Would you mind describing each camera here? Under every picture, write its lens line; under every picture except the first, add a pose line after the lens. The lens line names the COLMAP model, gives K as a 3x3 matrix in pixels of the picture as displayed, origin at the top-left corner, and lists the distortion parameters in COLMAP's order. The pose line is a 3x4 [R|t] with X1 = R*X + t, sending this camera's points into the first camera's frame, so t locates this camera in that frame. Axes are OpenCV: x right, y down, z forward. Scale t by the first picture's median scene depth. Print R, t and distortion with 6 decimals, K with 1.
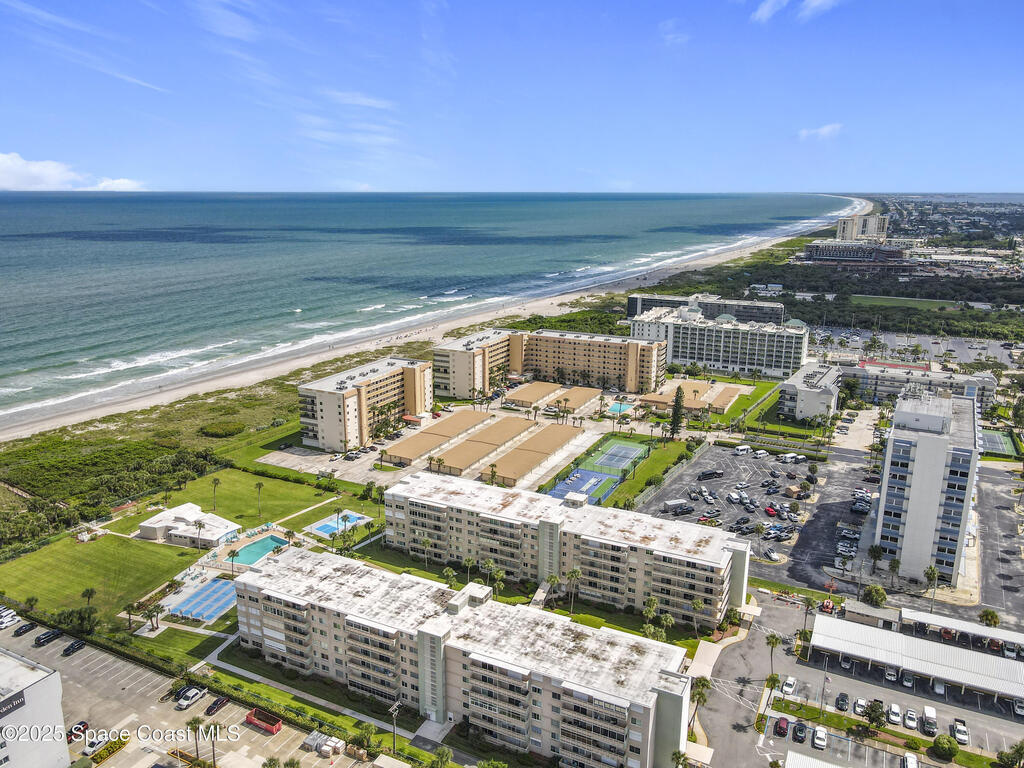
lens RADIAL K [[765.6, 0, 509.0], [0, 765.6, 383.7], [0, 0, 1]] dist [0.008967, 0.010141]
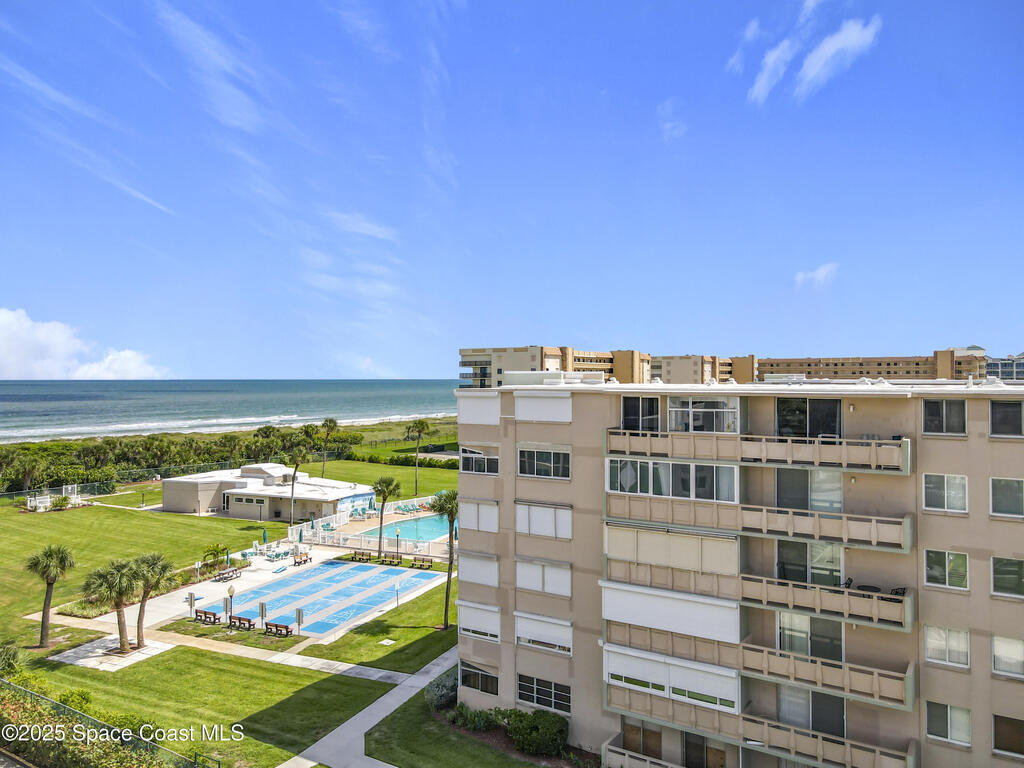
lens RADIAL K [[759.8, 0, 511.2], [0, 759.8, 382.2], [0, 0, 1]] dist [0.007993, 0.010494]
pose [[0.995285, -0.004787, -0.096880, -0.257385], [-0.018907, 0.970049, -0.242173, 0.249981], [0.095138, 0.242863, 0.965384, 0.626827]]
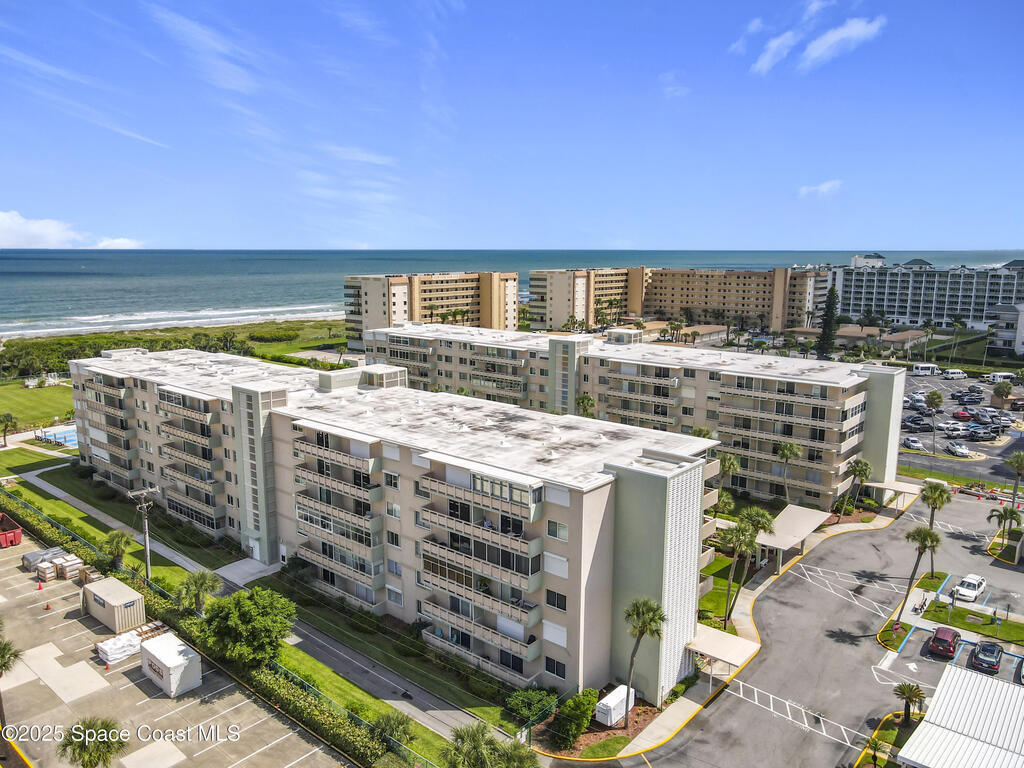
lens RADIAL K [[759.8, 0, 511.2], [0, 759.8, 382.2], [0, 0, 1]] dist [0.007993, 0.010494]
pose [[0.971317, 0.039308, -0.234518, 0.148391], [-0.057034, 0.995965, -0.069288, 0.241431], [0.230848, 0.080677, 0.969639, 0.351409]]
